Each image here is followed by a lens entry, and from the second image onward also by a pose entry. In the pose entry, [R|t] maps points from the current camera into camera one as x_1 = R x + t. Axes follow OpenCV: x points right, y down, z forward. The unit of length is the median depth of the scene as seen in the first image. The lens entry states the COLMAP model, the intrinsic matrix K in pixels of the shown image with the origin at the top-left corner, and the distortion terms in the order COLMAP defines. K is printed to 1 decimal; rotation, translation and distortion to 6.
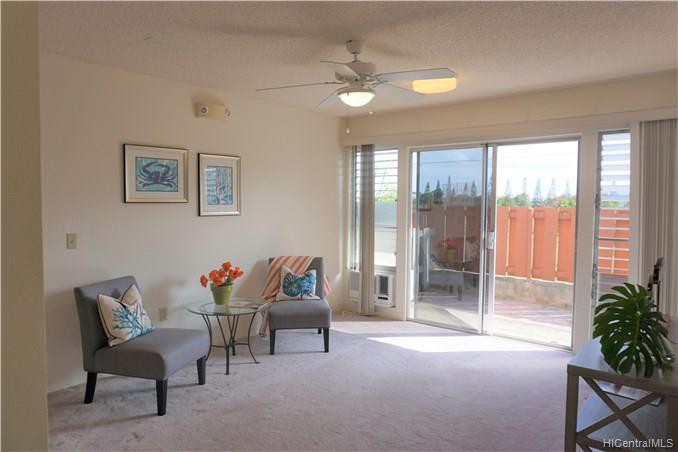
lens RADIAL K [[467.4, 0, 339.6], [0, 467.4, 227.1], [0, 0, 1]] dist [0.005627, 0.004345]
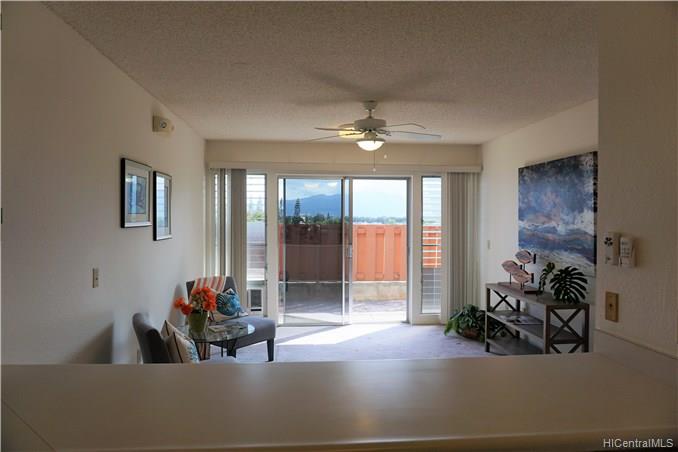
lens RADIAL K [[467.4, 0, 340.9], [0, 467.4, 224.4], [0, 0, 1]] dist [0.005627, 0.004345]
pose [[0.711400, -0.011746, 0.702689, -0.603365], [0.040400, 0.998890, -0.024203, -0.014818], [-0.701625, 0.045606, 0.711085, 0.089686]]
